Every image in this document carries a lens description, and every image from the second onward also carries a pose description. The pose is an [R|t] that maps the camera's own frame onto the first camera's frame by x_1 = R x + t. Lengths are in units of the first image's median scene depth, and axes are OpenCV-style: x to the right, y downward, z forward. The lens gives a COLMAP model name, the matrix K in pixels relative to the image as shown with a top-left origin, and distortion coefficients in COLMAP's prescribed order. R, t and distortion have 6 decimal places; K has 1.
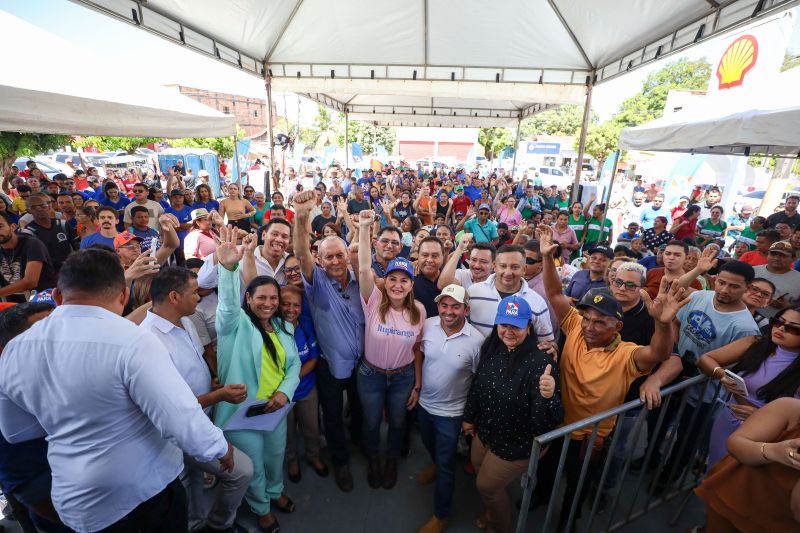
lens RADIAL K [[360.0, 0, 407.9], [0, 360.0, 267.0], [0, 0, 1]] dist [-0.046011, 0.012321]
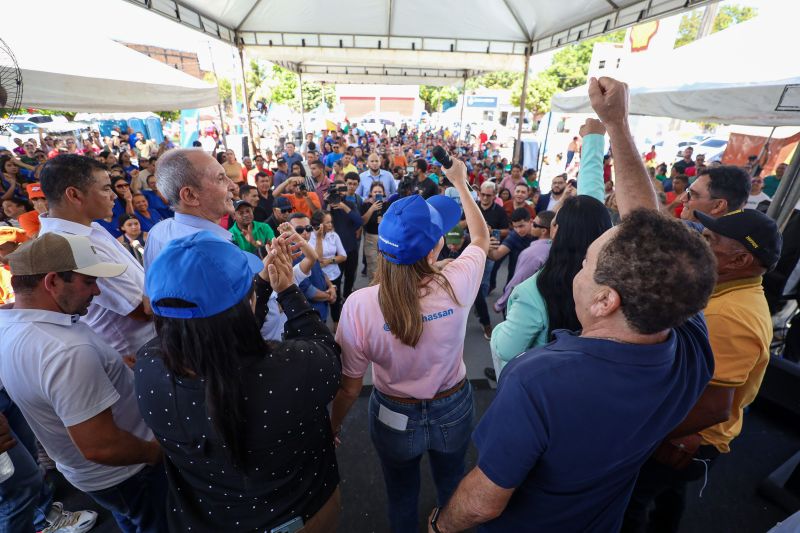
lens RADIAL K [[360.0, 0, 407.9], [0, 360.0, 267.0], [0, 0, 1]] dist [-0.046011, 0.012321]
pose [[0.986418, -0.078132, 0.144484, -0.107381], [0.061191, 0.991104, 0.118192, 0.026188], [-0.152433, -0.107745, 0.982423, -0.180662]]
